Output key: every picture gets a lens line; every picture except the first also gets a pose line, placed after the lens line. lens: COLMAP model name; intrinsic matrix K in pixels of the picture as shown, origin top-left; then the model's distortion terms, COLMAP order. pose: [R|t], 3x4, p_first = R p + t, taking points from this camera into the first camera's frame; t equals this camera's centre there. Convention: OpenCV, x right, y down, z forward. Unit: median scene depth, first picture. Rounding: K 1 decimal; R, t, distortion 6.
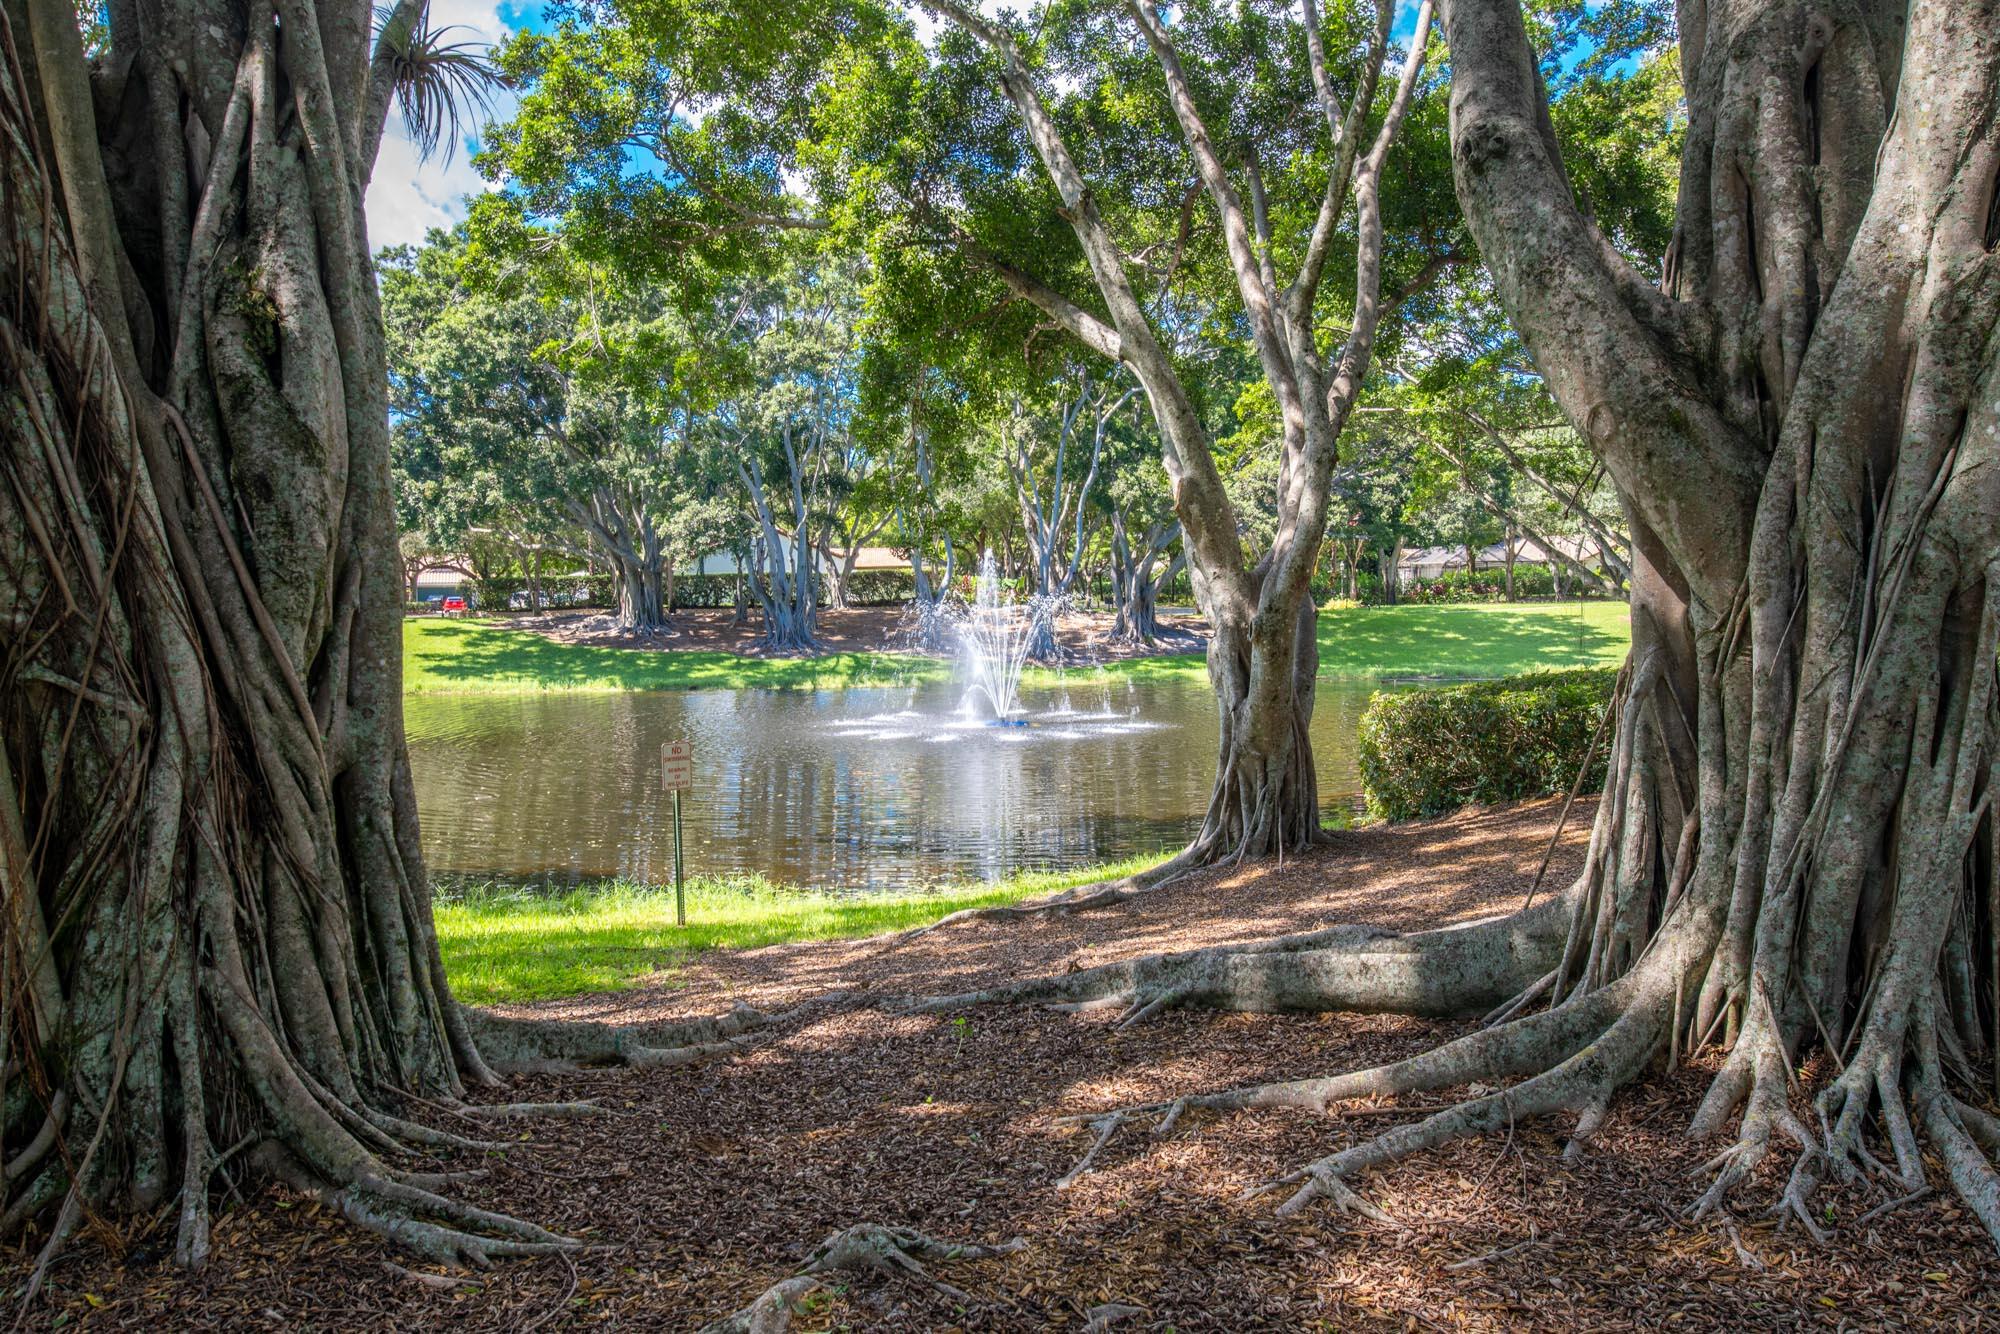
lens RADIAL K [[1559.3, 0, 1001.7], [0, 1559.3, 664.0], [0, 0, 1]] dist [0.001223, -0.000080]
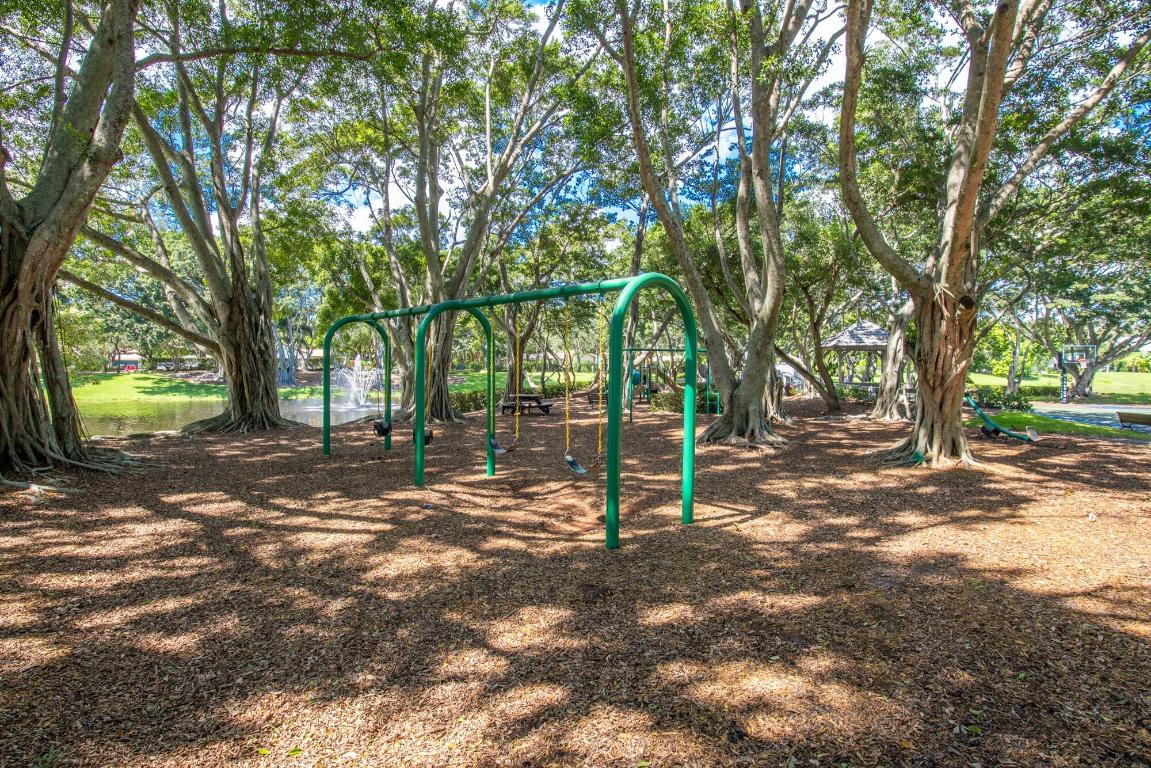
lens RADIAL K [[565.0, 0, 570.4], [0, 565.0, 376.1], [0, 0, 1]] dist [-0.001976, -0.000008]
pose [[0.941654, 0.007771, 0.336494, 0.007978], [0.002006, 0.999586, -0.028699, 0.005003], [-0.336577, 0.027699, 0.941248, -0.169568]]
